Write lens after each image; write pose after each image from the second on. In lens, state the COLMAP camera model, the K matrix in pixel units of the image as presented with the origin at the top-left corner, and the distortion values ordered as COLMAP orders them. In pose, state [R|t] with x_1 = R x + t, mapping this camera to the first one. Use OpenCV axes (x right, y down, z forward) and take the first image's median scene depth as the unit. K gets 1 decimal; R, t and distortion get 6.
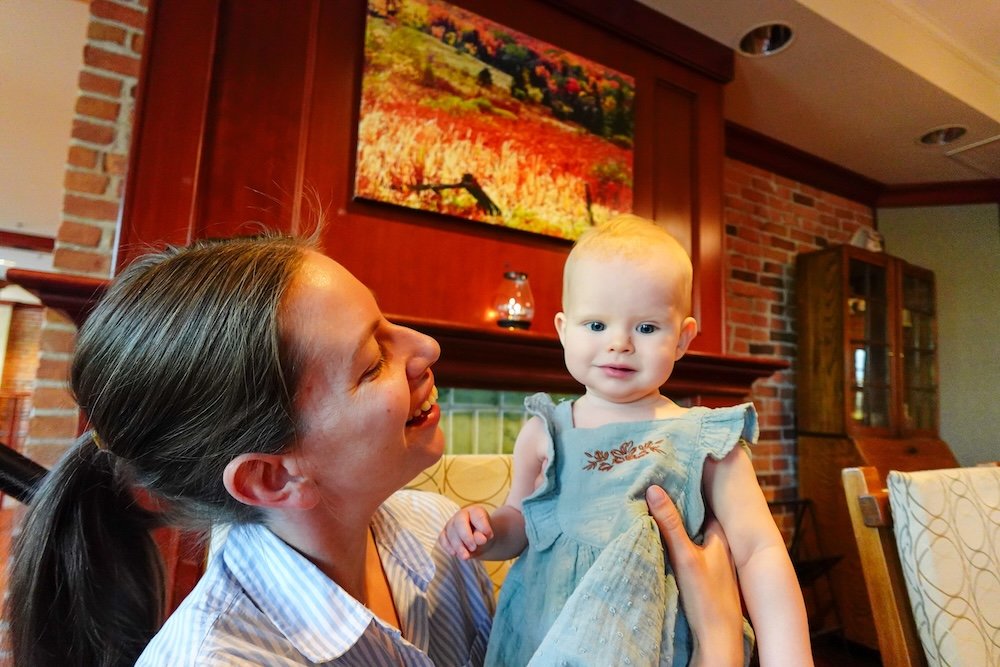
lens RADIAL K [[570.3, 0, 500.0], [0, 570.3, 333.5], [0, 0, 1]] dist [-0.000183, 0.001715]
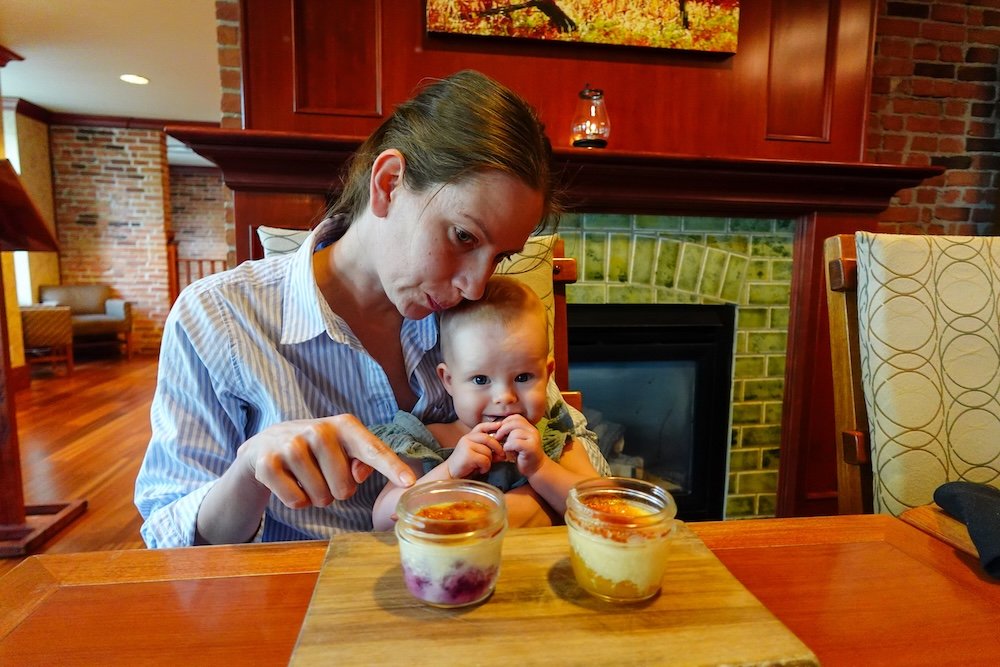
lens RADIAL K [[570.3, 0, 500.0], [0, 570.3, 333.5], [0, 0, 1]] dist [-0.000183, 0.001715]
pose [[0.944776, 0.007952, -0.327622, 0.209861], [0.069097, 0.972399, 0.222858, 0.073793], [0.320351, -0.233189, 0.918149, -0.063264]]
